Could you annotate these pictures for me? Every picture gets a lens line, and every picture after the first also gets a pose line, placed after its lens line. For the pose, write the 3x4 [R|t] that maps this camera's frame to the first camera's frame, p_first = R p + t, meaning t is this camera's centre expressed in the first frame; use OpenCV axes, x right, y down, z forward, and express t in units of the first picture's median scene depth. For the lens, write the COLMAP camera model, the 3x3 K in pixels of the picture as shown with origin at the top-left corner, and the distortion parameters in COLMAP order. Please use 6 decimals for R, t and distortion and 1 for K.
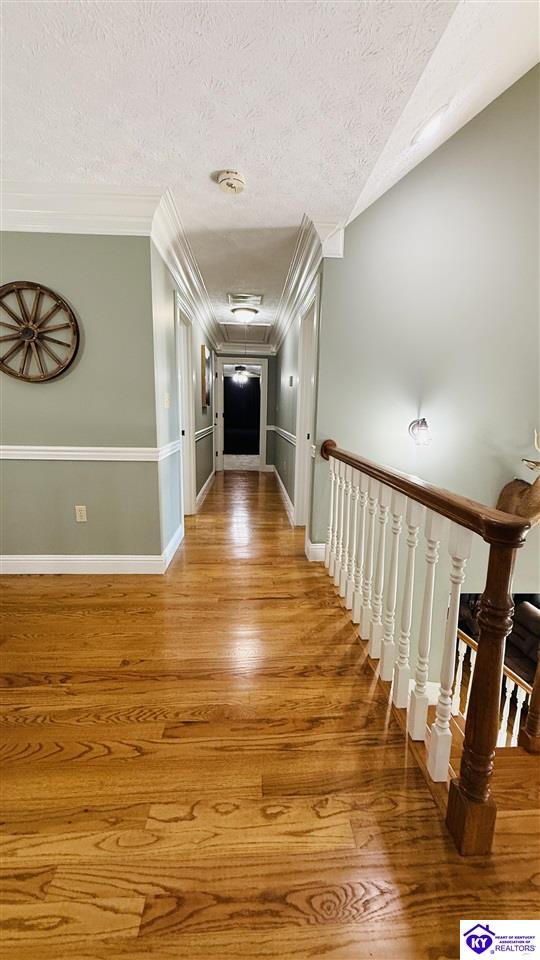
lens RADIAL K [[380.7, 0, 265.8], [0, 380.7, 475.1], [0, 0, 1]] dist [0.001801, 0.000160]
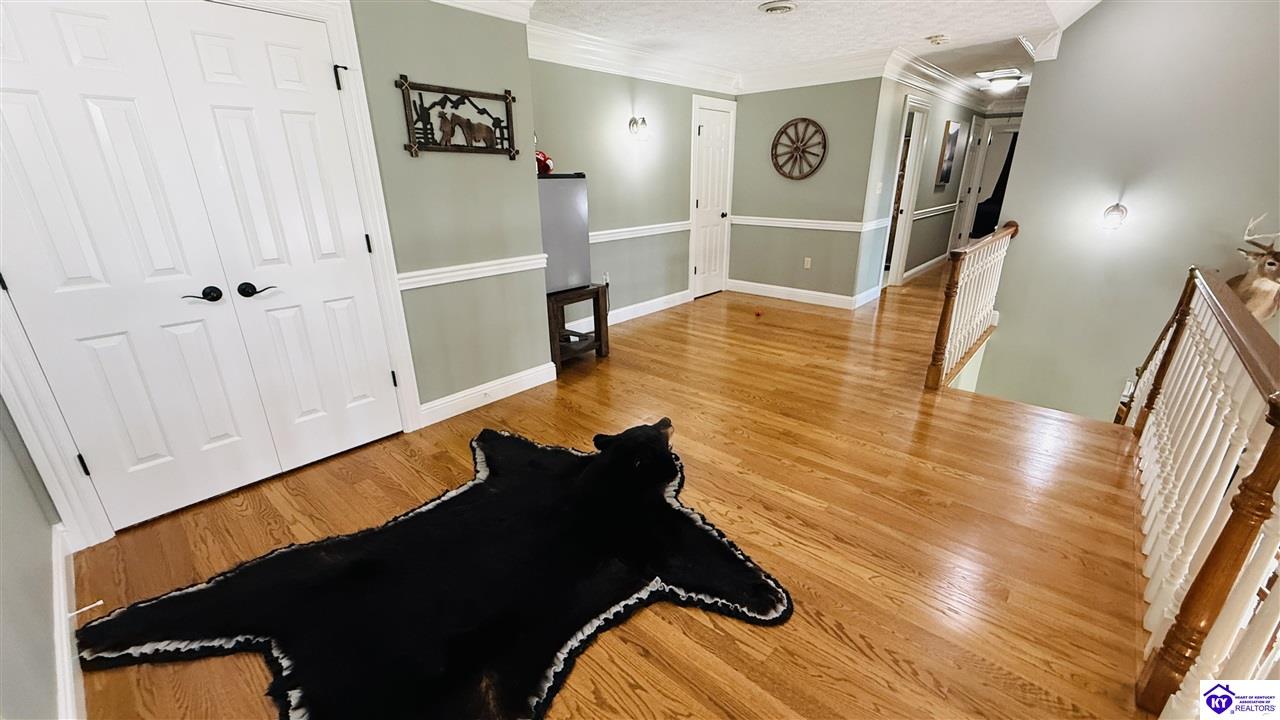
lens RADIAL K [[507.5, 0, 632.7], [0, 507.5, 361.7], [0, 0, 1]] dist [0.001801, 0.000160]
pose [[0.703108, 0.225760, -0.674293, 0.600836], [-0.093145, 0.969333, 0.227416, 0.097345], [0.704956, -0.097091, 0.702574, -1.197981]]
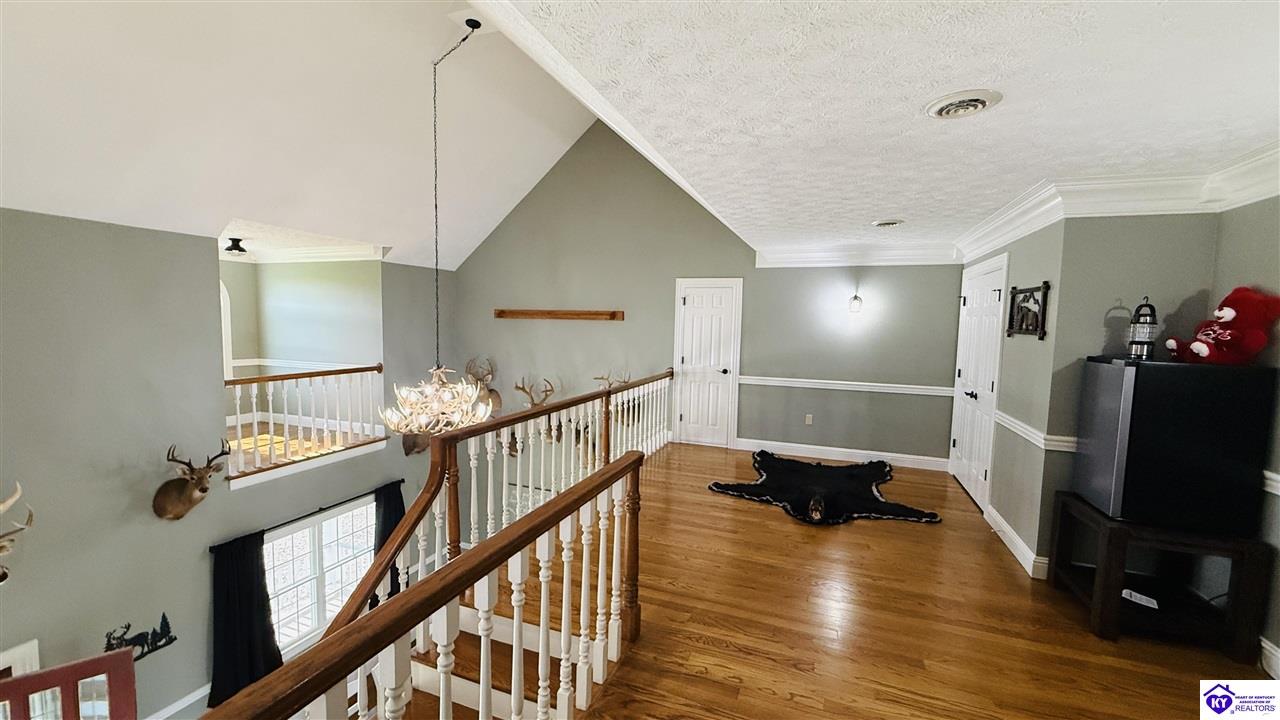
lens RADIAL K [[507.5, 0, 638.6], [0, 507.5, 361.3], [0, 0, 1]] dist [0.001801, 0.000160]
pose [[-0.917740, -0.064422, 0.391922, -0.156414], [0.026144, 0.974820, 0.221455, -0.362236], [-0.396320, 0.213484, -0.892947, 1.253624]]
